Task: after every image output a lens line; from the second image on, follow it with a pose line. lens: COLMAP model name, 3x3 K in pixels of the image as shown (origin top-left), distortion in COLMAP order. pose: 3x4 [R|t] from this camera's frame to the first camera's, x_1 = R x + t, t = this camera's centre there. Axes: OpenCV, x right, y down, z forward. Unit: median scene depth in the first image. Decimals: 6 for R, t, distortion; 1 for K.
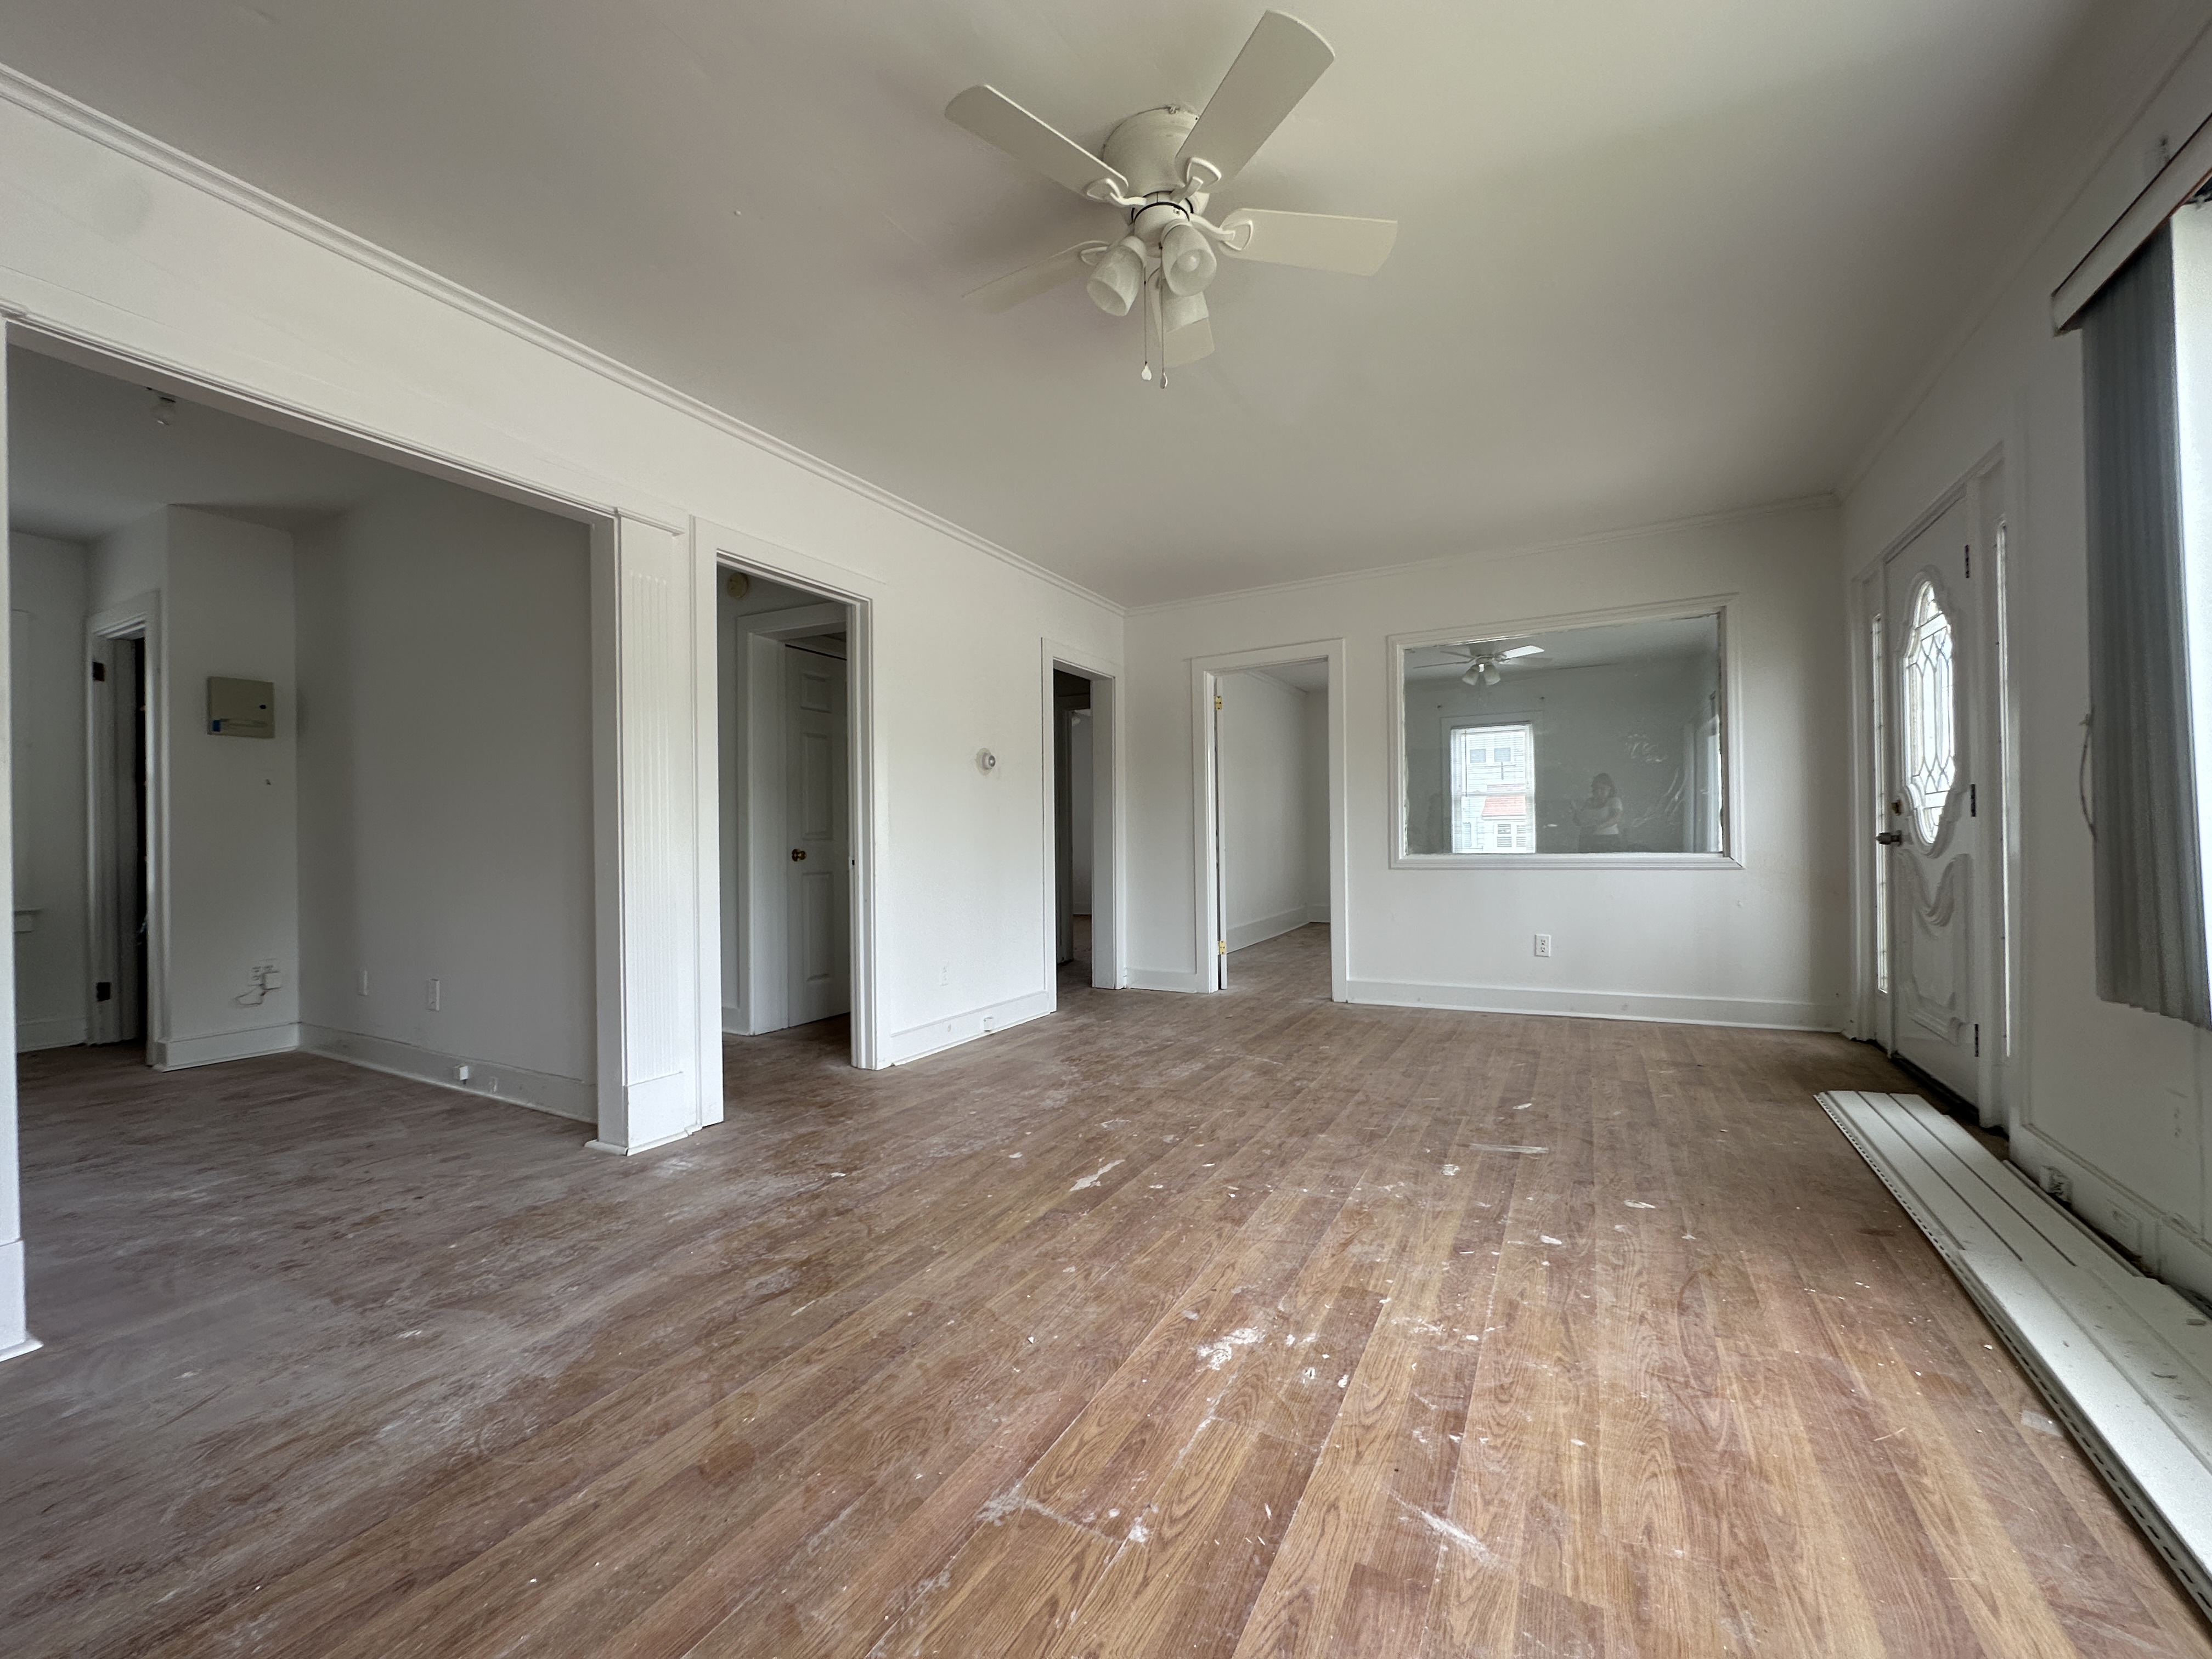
lens RADIAL K [[890.3, 0, 1108.4], [0, 890.3, 835.6], [0, 0, 1]] dist [-0.006474, 0.001536]
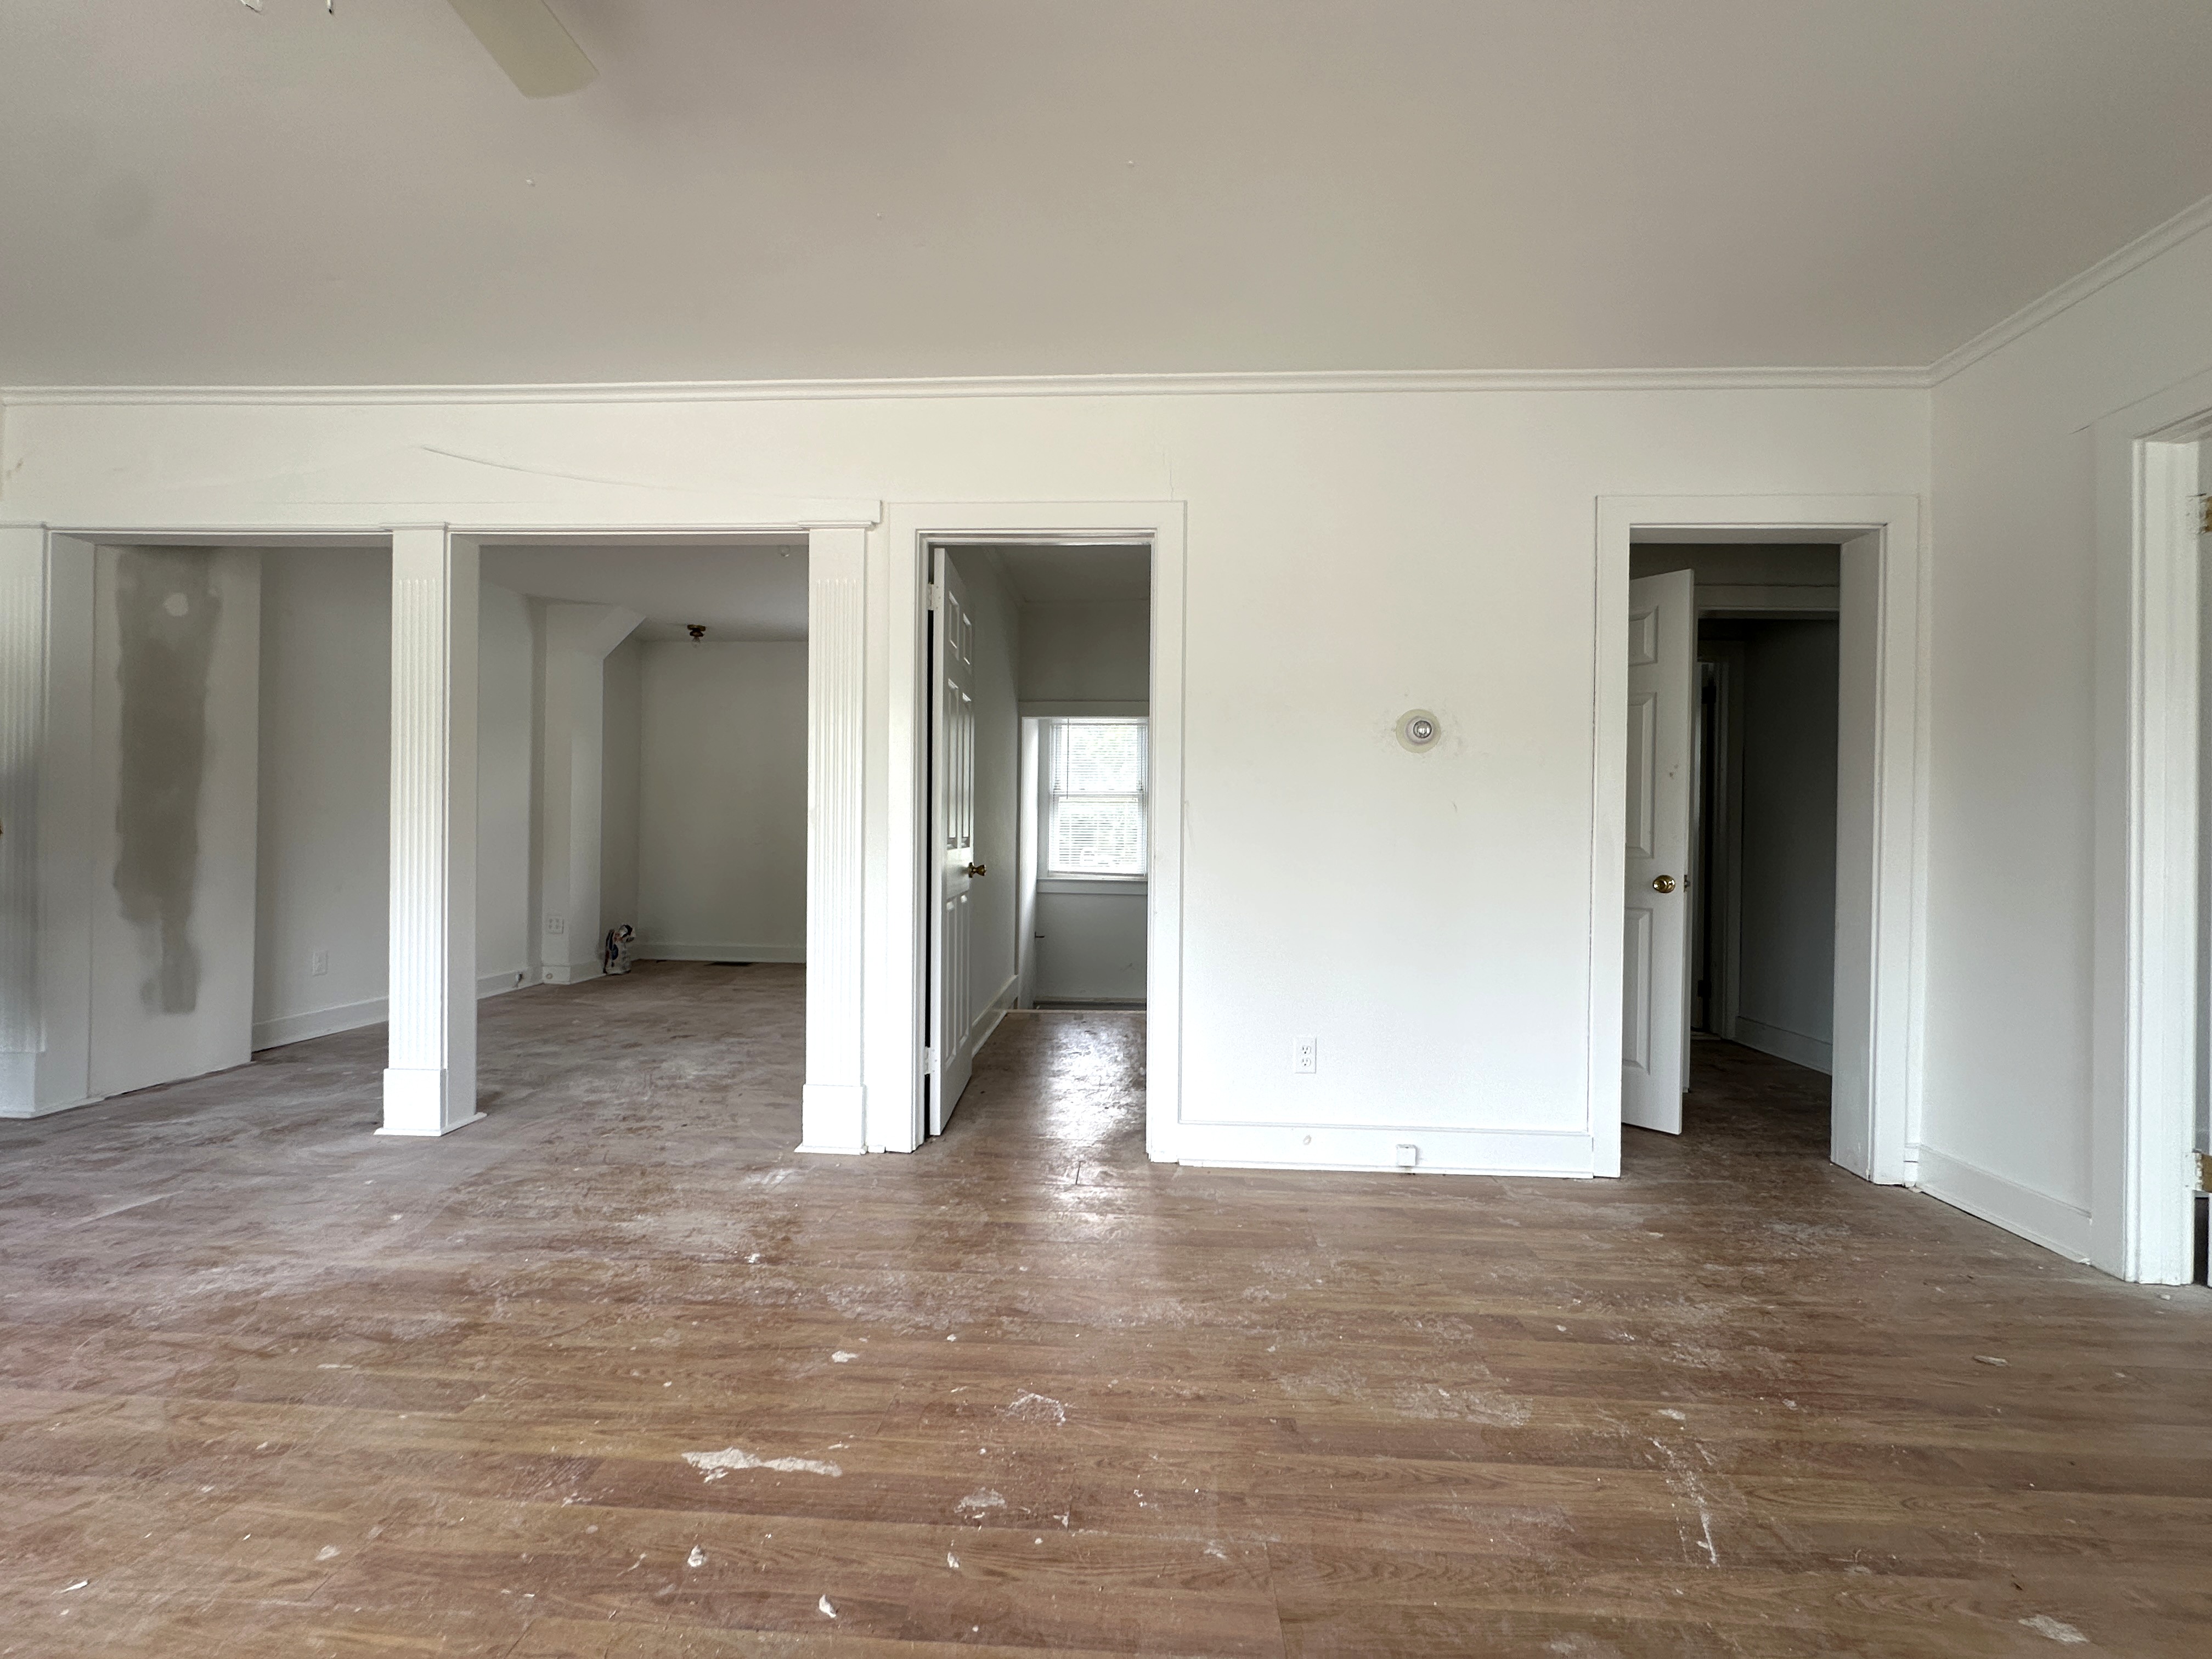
lens RADIAL K [[890.3, 0, 1099.8], [0, 890.3, 833.5], [0, 0, 1]] dist [-0.006474, 0.001536]
pose [[0.427154, 0.016584, -0.904027, 0.592095], [-0.016290, 0.999811, 0.010644, -0.027150], [0.904032, 0.010180, 0.427344, 0.969913]]
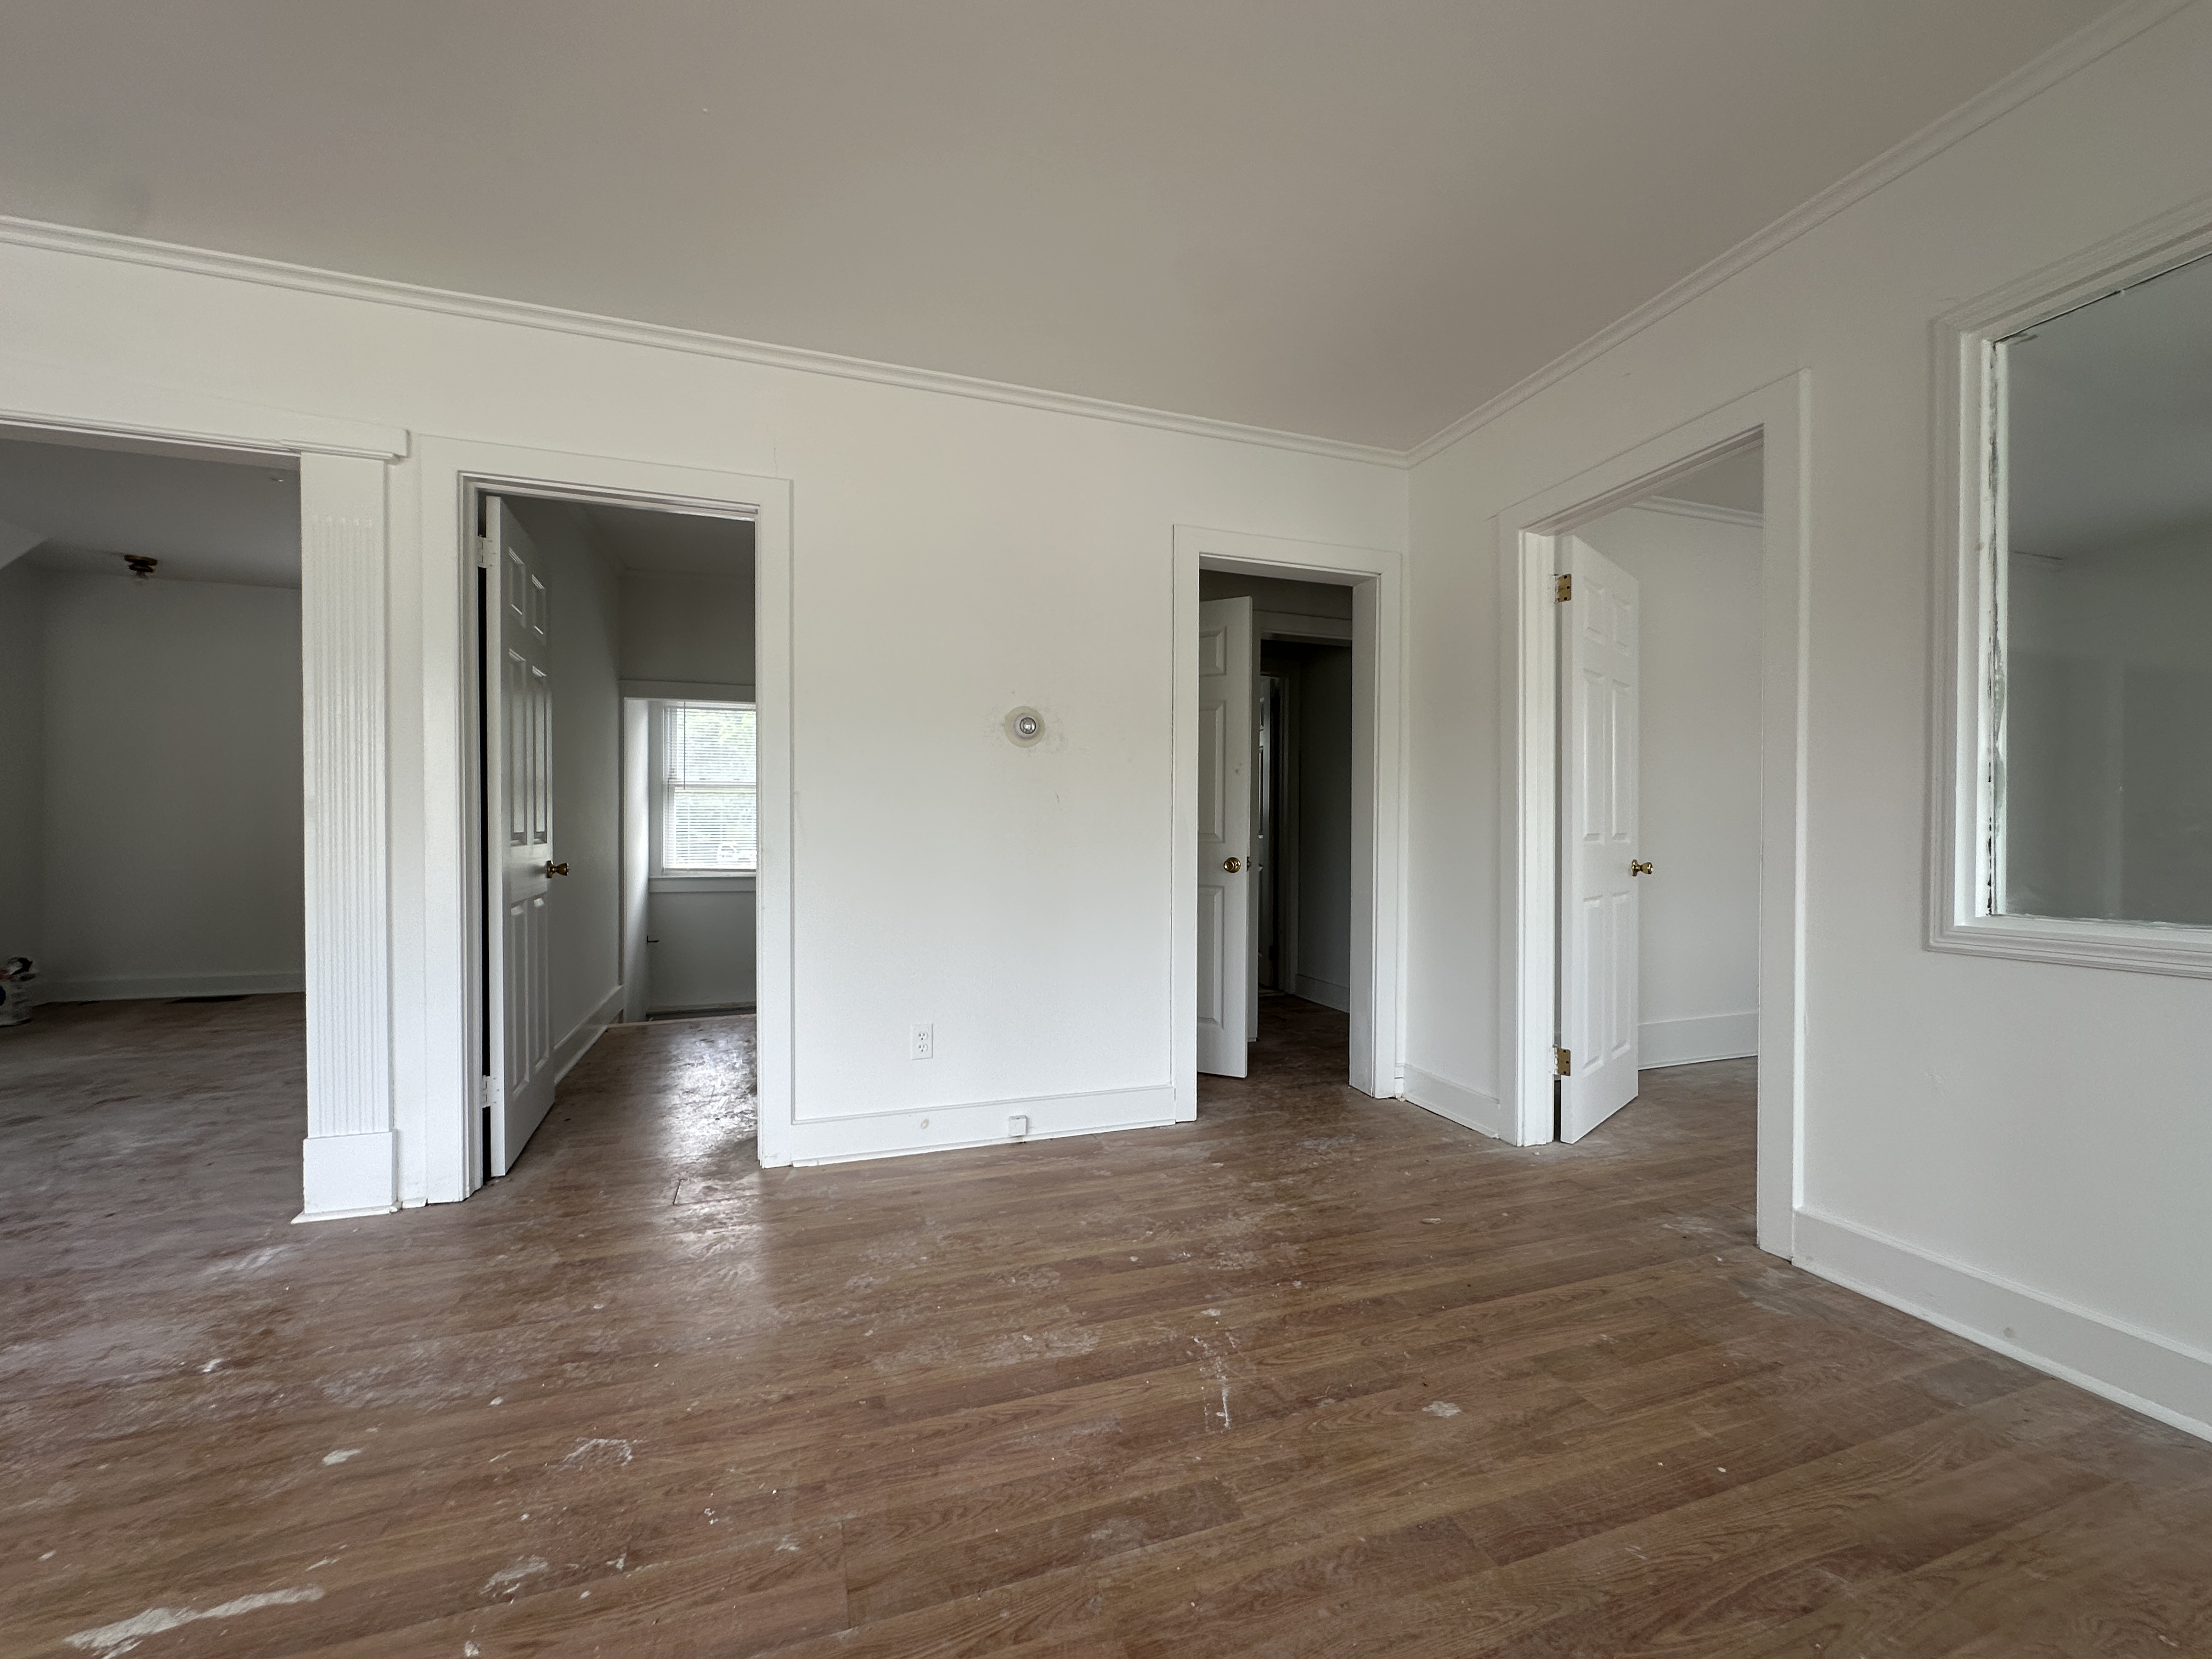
lens RADIAL K [[890.3, 0, 1103.3], [0, 890.3, 834.9], [0, 0, 1]] dist [-0.006474, 0.001536]
pose [[0.736744, 0.018158, -0.675928, 0.633892], [-0.010156, 0.999824, 0.015789, -0.026212], [0.676095, -0.004767, 0.736799, 1.002697]]
